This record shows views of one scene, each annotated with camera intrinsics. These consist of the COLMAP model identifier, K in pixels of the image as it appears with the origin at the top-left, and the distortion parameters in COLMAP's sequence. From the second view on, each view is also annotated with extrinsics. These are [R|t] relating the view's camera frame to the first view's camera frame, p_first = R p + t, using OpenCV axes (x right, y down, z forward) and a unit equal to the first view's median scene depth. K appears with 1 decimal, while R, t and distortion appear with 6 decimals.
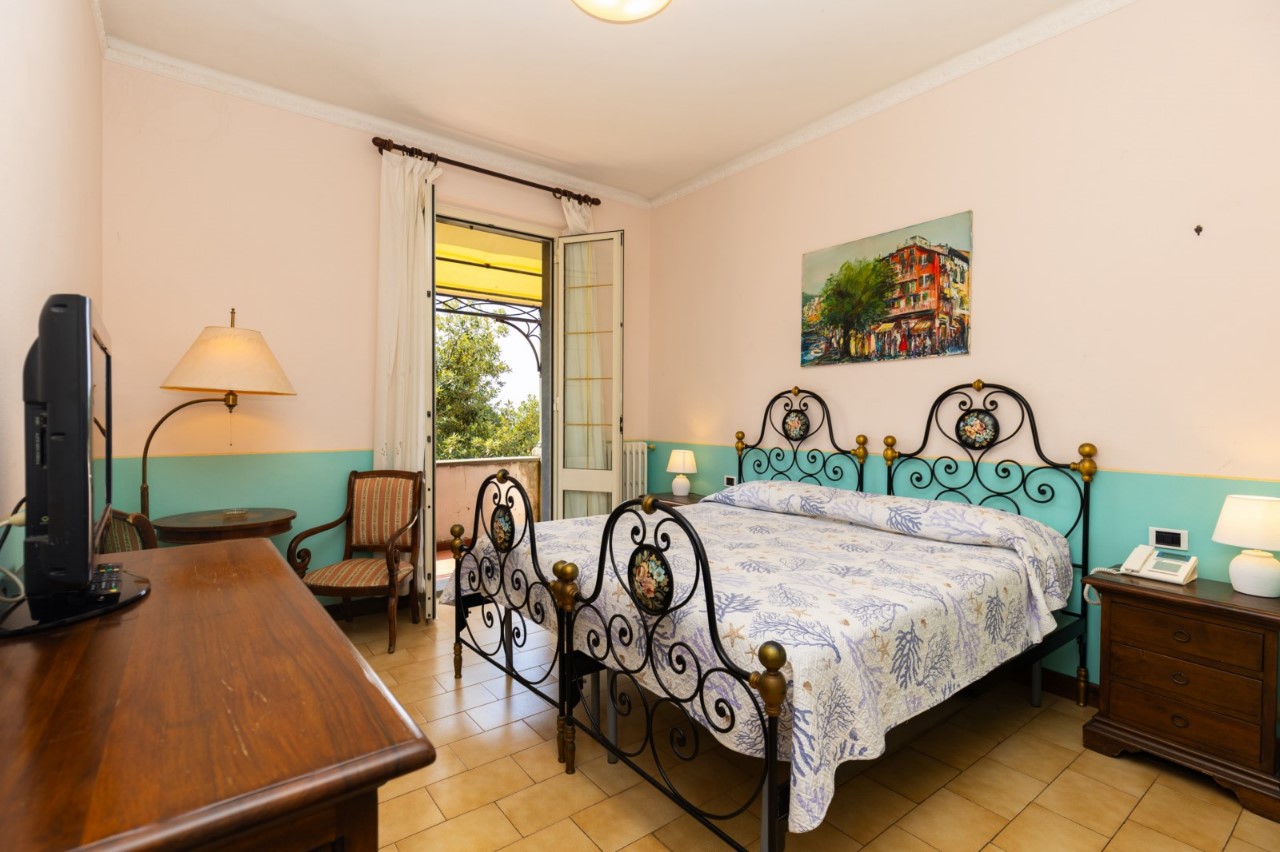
lens RADIAL K [[574.5, 0, 638.2], [0, 574.5, 424.8], [0, 0, 1]] dist [0.009743, -0.001327]
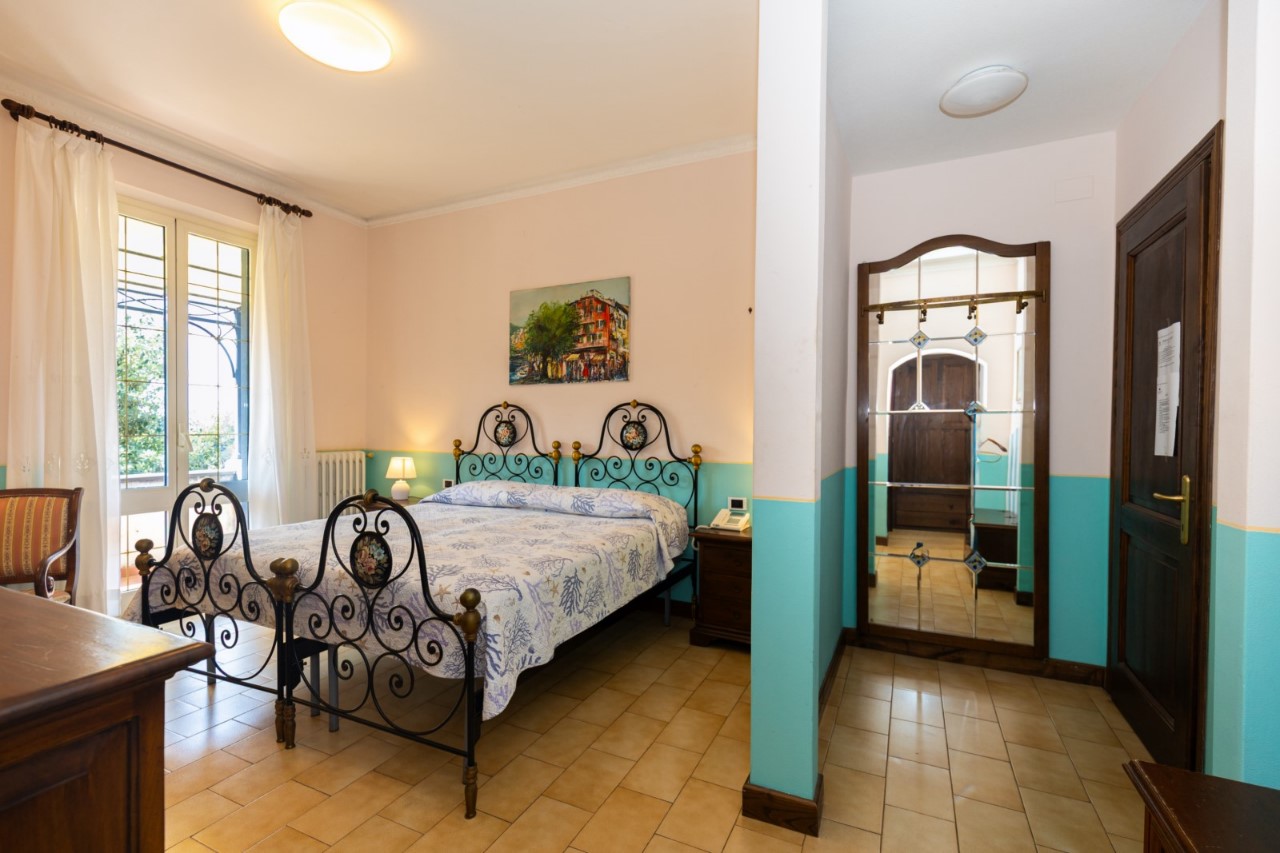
lens RADIAL K [[555.7, 0, 645.9], [0, 555.7, 431.8], [0, 0, 1]] dist [0.006247, -0.001035]
pose [[0.884334, -0.004250, 0.466835, -0.009910], [0.006779, 0.999970, -0.003738, 0.004275], [-0.466805, 0.006470, 0.884337, -0.226560]]
